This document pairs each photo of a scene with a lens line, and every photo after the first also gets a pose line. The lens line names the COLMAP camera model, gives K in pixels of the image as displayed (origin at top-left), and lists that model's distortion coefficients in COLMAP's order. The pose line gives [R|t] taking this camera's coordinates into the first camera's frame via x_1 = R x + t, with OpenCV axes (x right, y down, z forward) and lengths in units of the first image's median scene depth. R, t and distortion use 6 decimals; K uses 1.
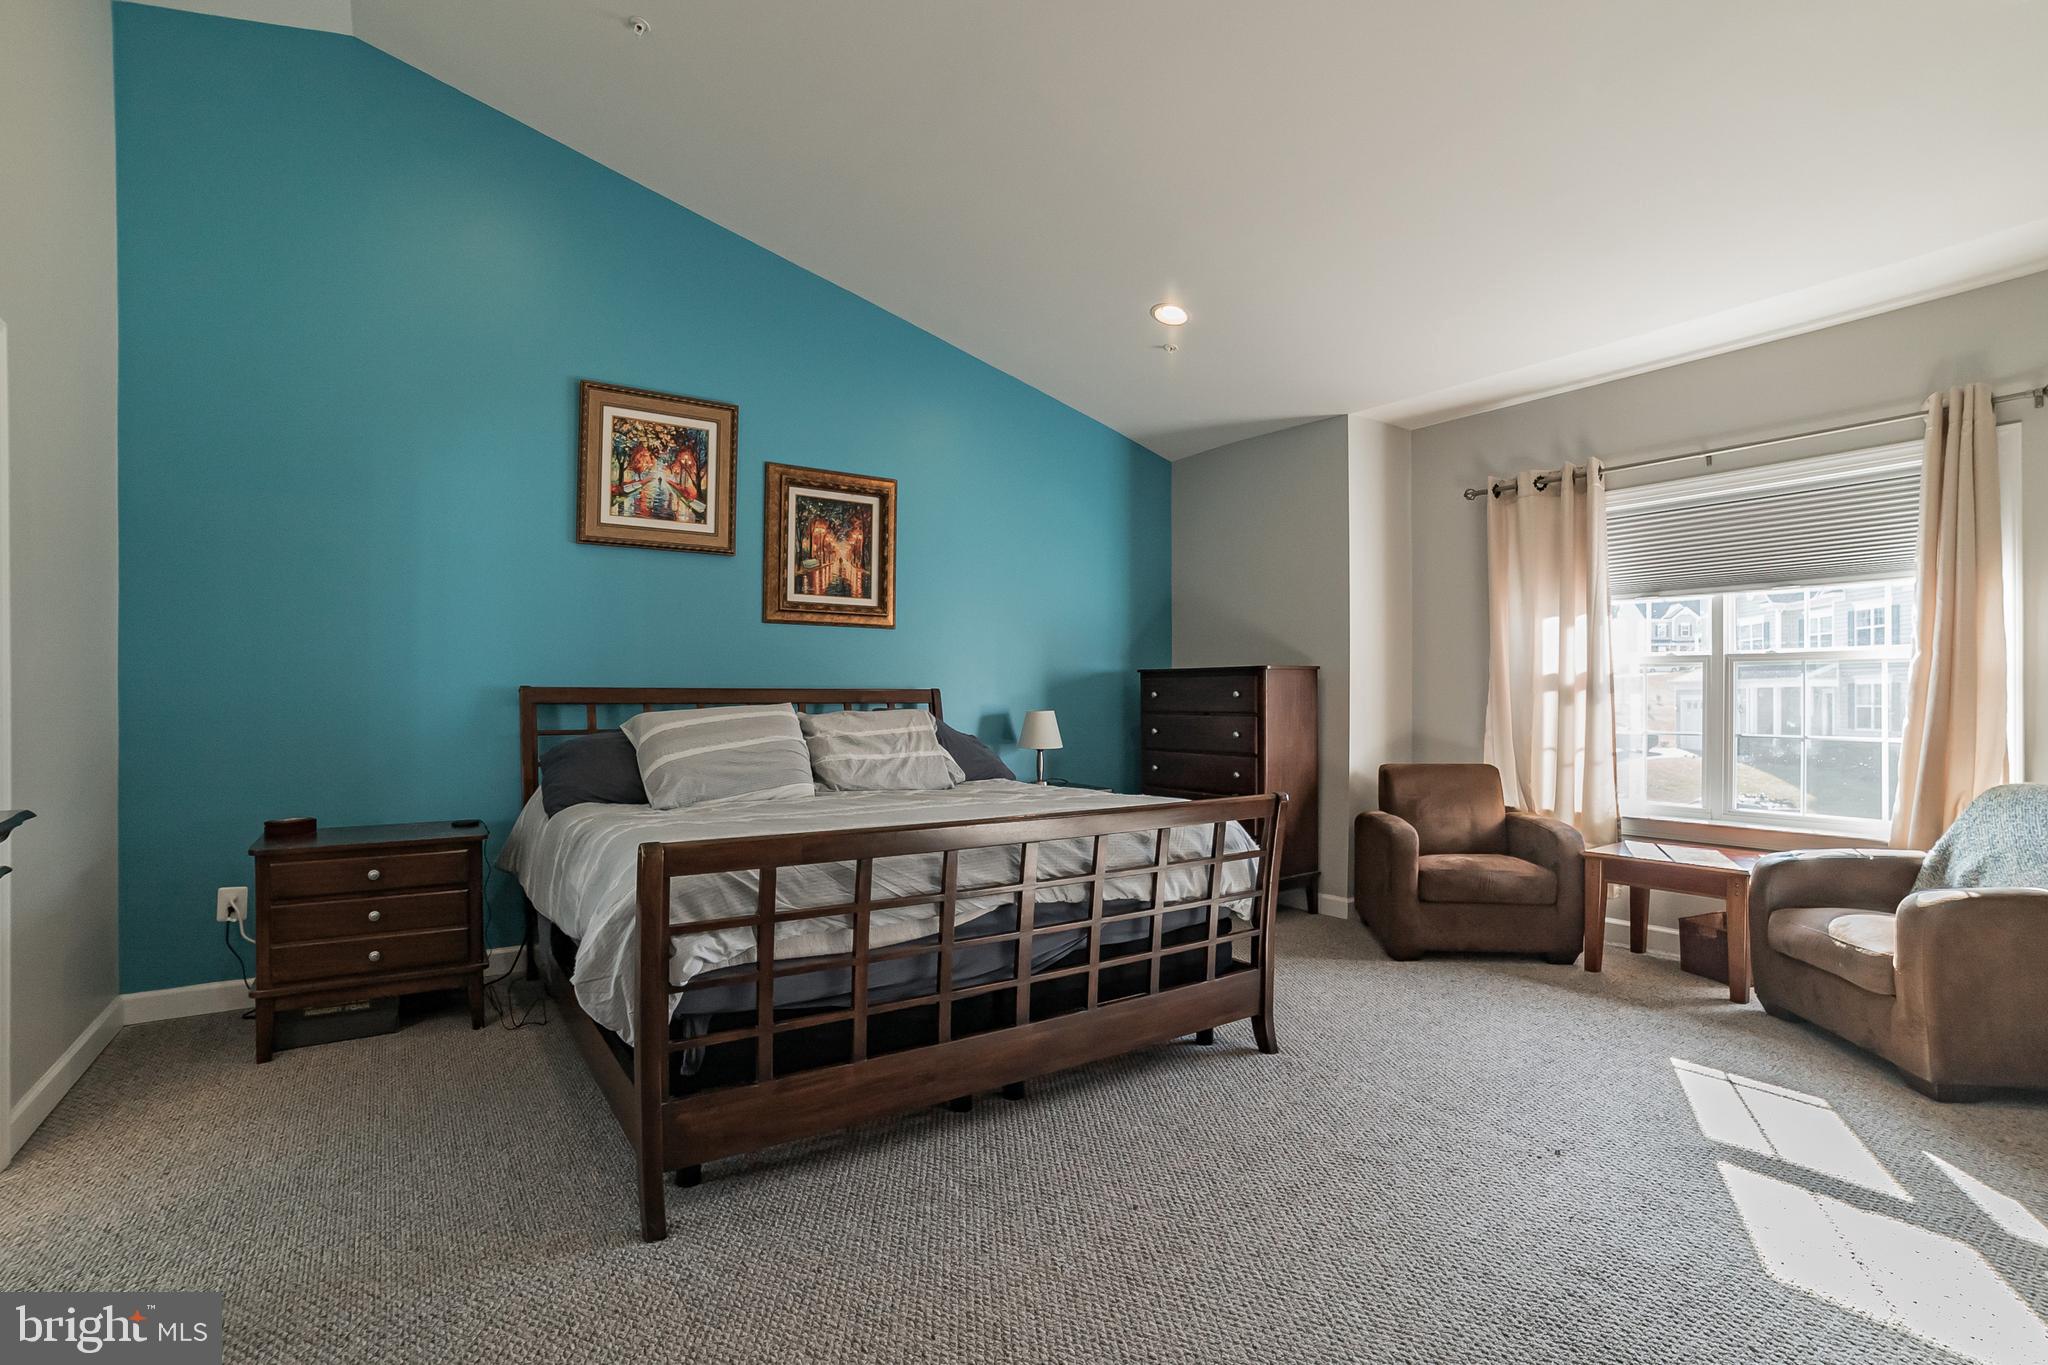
lens RADIAL K [[961.3, 0, 1016.8], [0, 961.3, 691.9], [0, 0, 1]] dist [-0.021294, 0.003534]
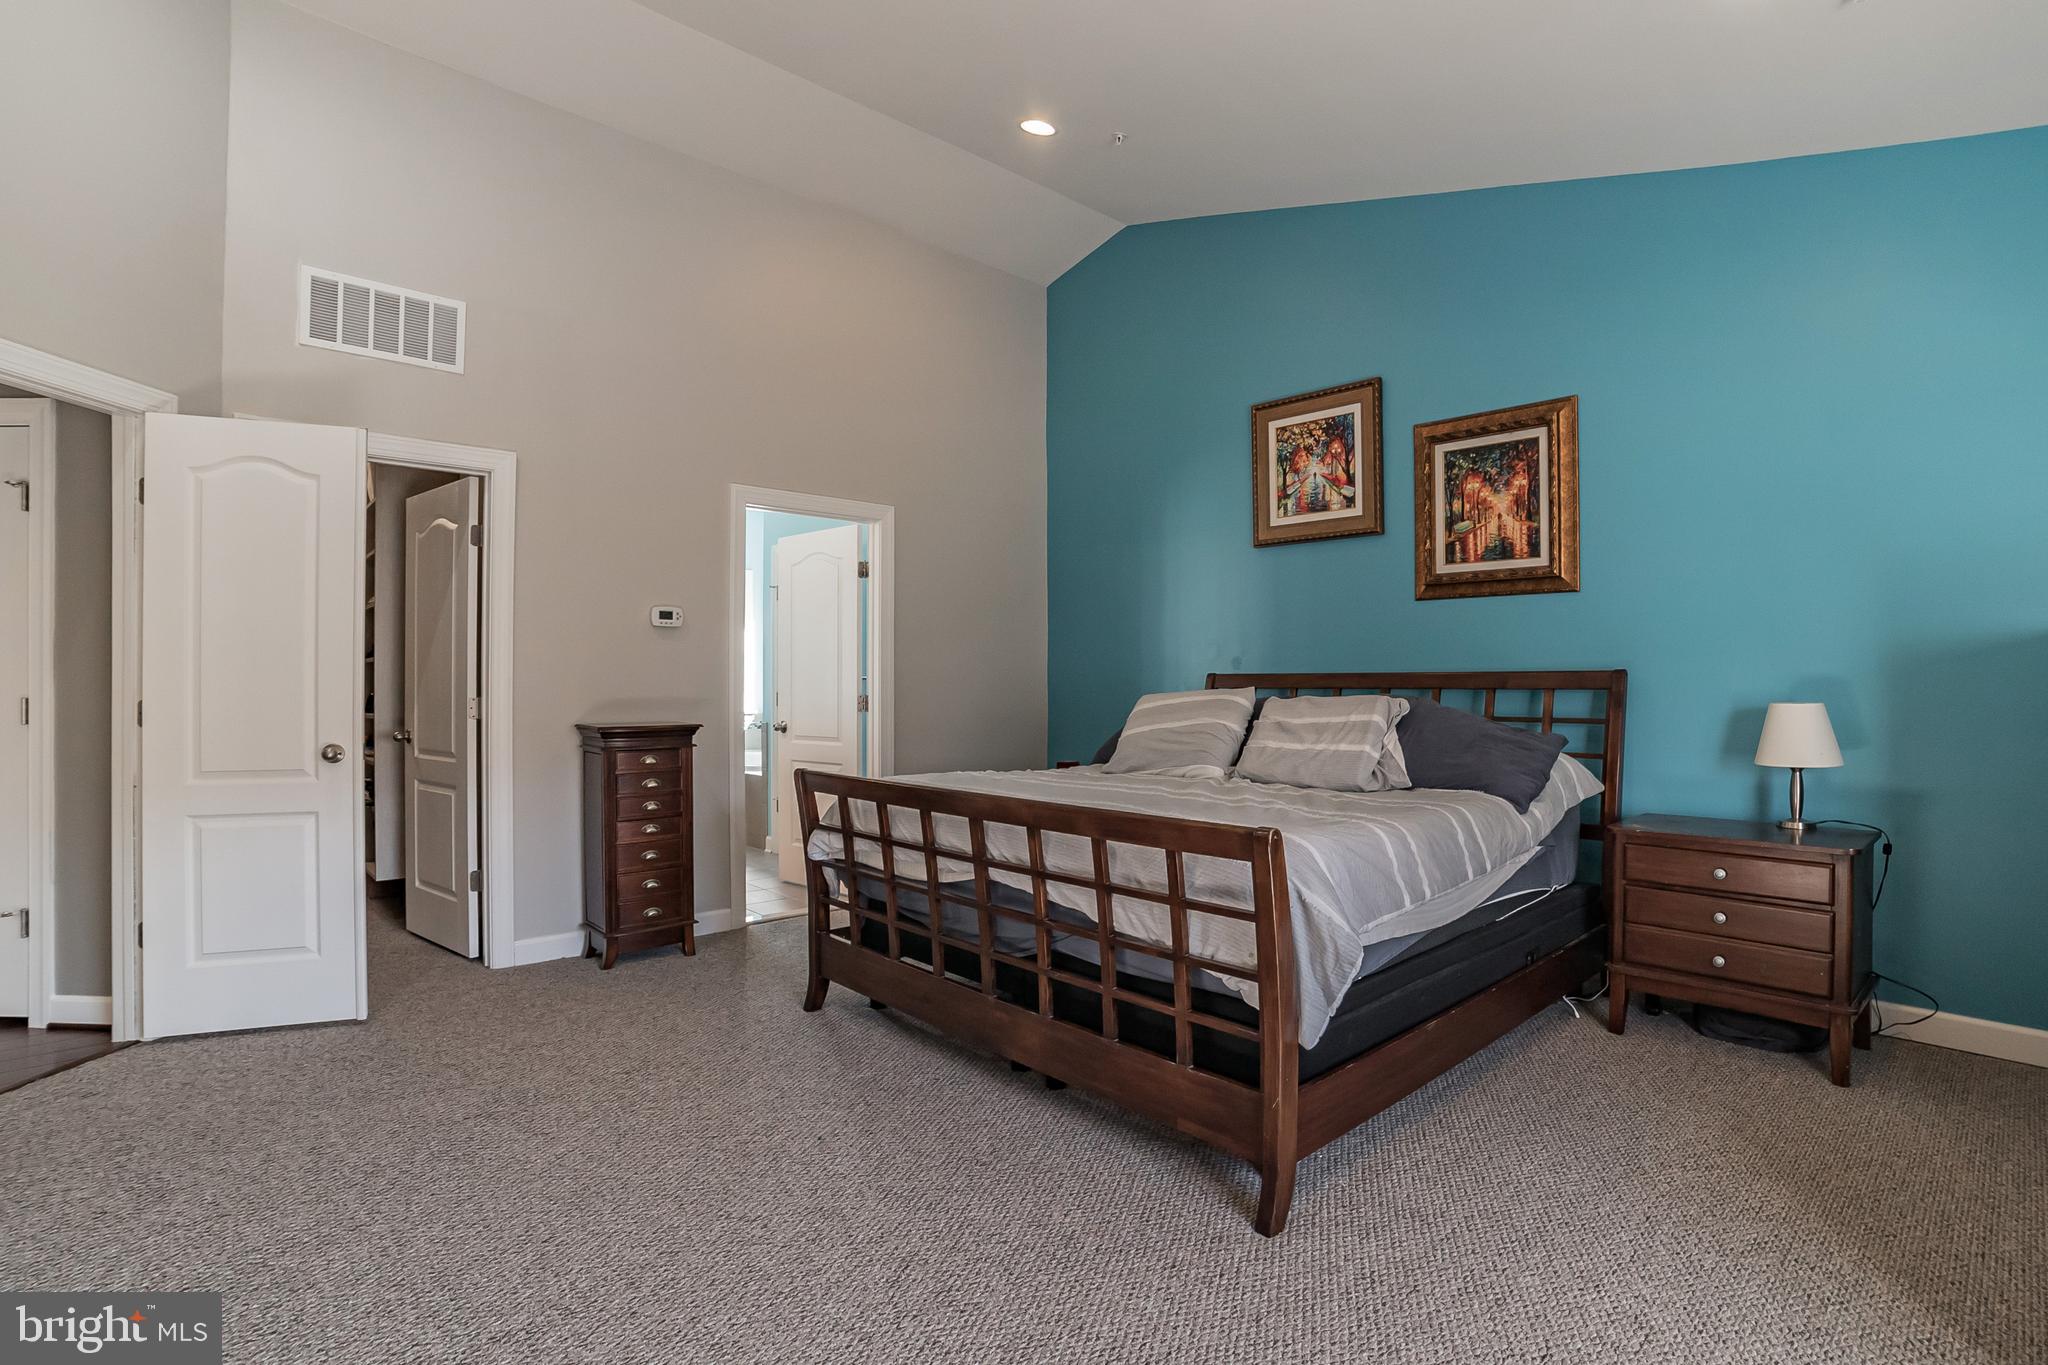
lens RADIAL K [[961.3, 0, 1022.0], [0, 961.3, 676.1], [0, 0, 1]] dist [-0.021294, 0.003534]
pose [[0.171268, -0.002125, -0.985222, 0.613785], [0.000676, 0.999998, -0.002039, 0.001532], [0.985224, -0.000317, 0.171269, 0.507703]]
